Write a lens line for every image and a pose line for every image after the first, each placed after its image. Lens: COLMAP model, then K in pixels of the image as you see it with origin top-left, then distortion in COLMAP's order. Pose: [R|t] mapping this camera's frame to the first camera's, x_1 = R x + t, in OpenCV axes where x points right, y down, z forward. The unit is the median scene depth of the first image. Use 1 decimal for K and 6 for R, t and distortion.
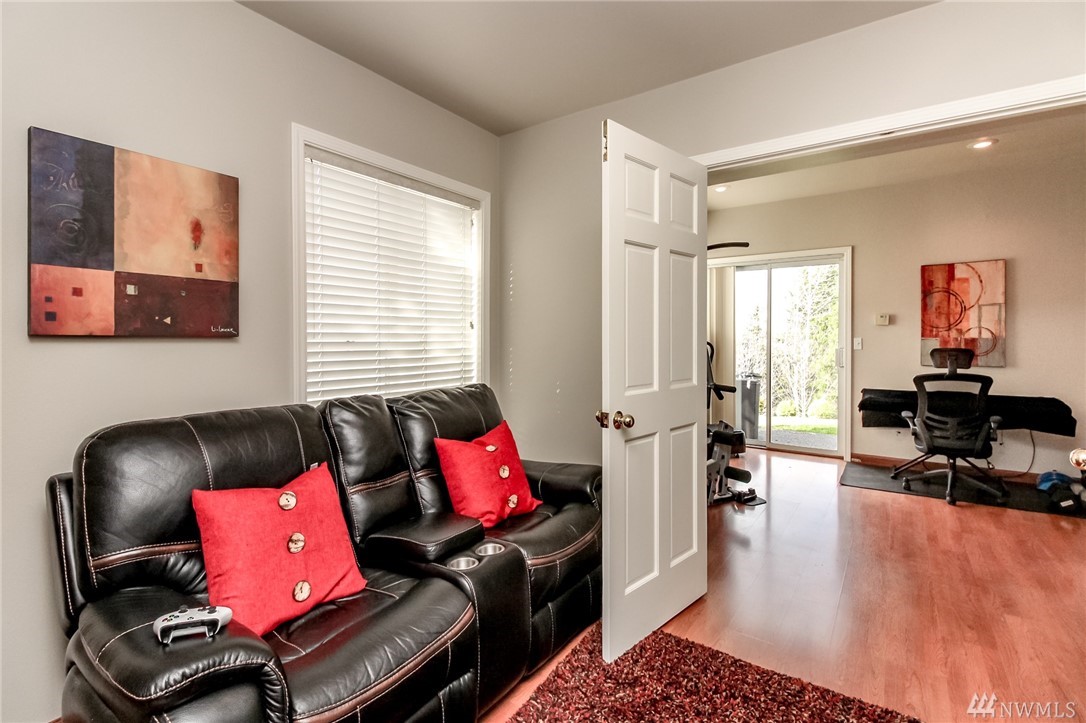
lens RADIAL K [[511.5, 0, 539.2], [0, 511.5, 336.5], [0, 0, 1]] dist [0.002543, -0.005636]
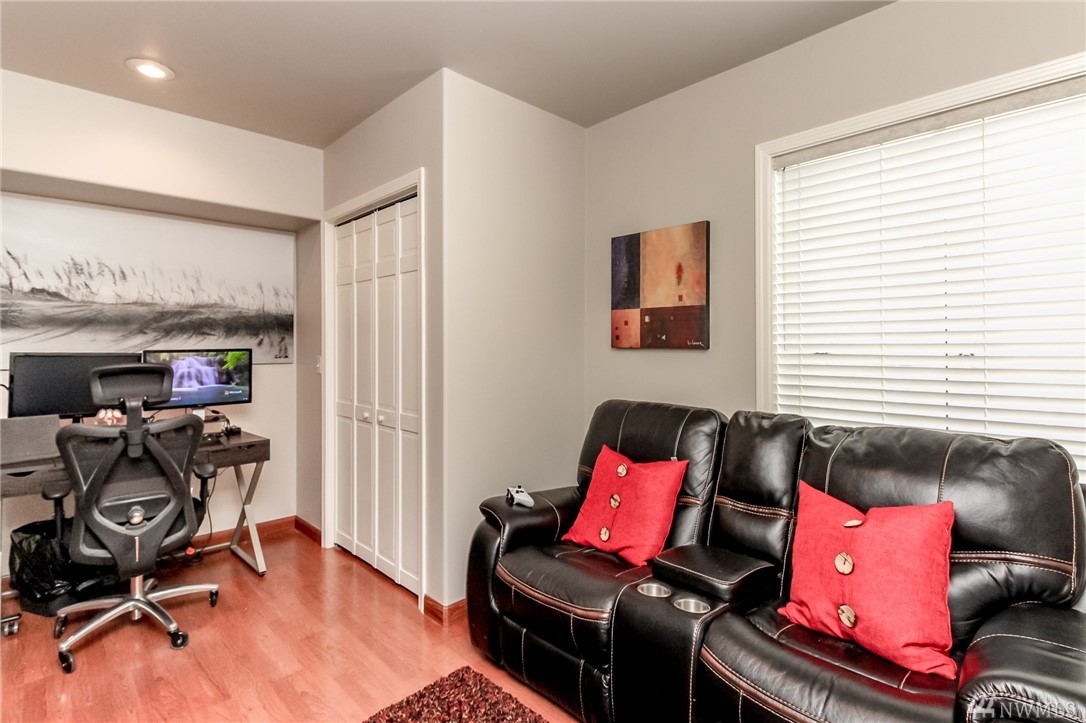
lens RADIAL K [[511.5, 0, 539.2], [0, 511.5, 336.5], [0, 0, 1]] dist [0.002543, -0.005636]
pose [[-0.178728, -0.016965, -0.983752, 0.821850], [0.010401, 0.999763, -0.019131, -0.009639], [0.983844, -0.013651, -0.178509, 0.949225]]
